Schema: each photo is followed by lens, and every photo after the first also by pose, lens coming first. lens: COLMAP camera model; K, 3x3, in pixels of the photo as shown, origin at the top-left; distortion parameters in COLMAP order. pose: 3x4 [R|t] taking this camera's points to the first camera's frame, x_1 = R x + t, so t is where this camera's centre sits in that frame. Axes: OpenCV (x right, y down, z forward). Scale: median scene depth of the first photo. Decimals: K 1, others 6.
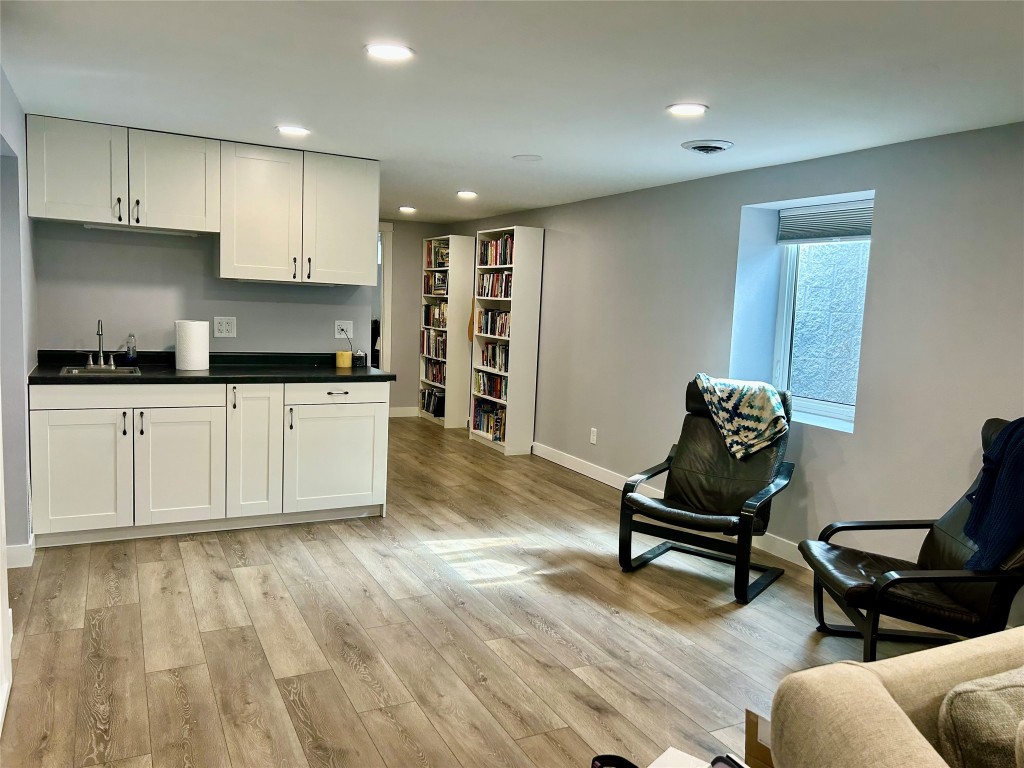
lens RADIAL K [[771.8, 0, 512.9], [0, 771.8, 385.5], [0, 0, 1]] dist [0.083847, -0.082600]
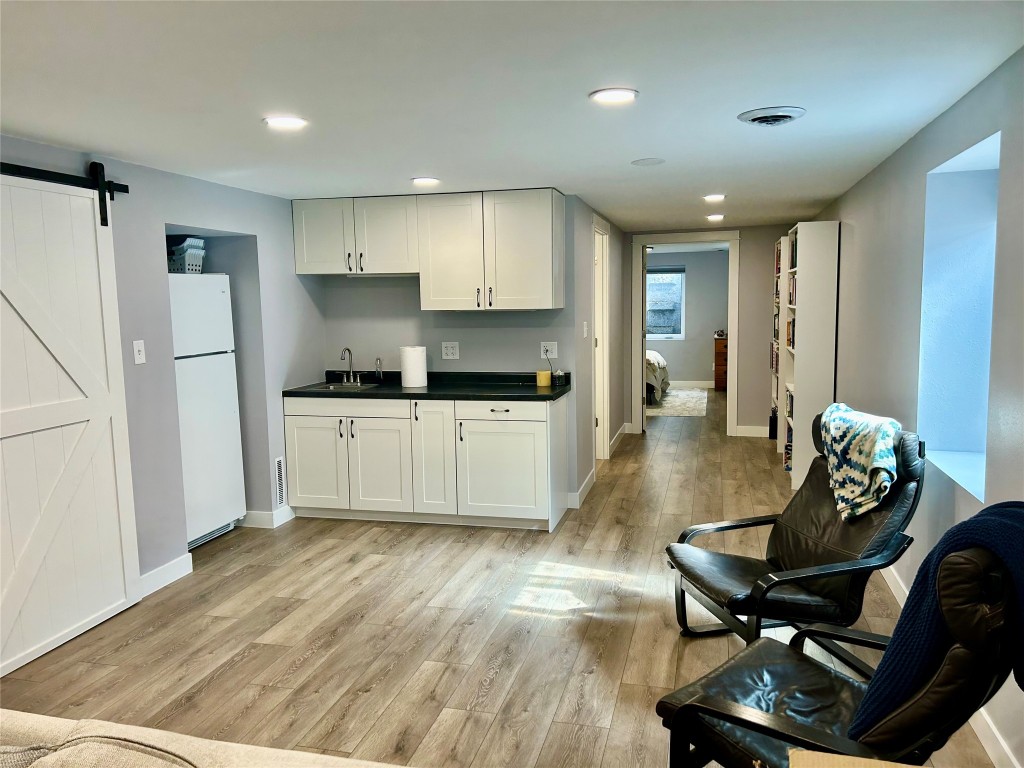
lens RADIAL K [[771.8, 0, 516.6], [0, 771.8, 382.7], [0, 0, 1]] dist [0.083847, -0.082600]
pose [[0.747635, 0.014512, -0.663952, 0.549859], [-0.024451, 0.999685, -0.005683, -0.025878], [0.663660, 0.020484, 0.747754, 0.228646]]
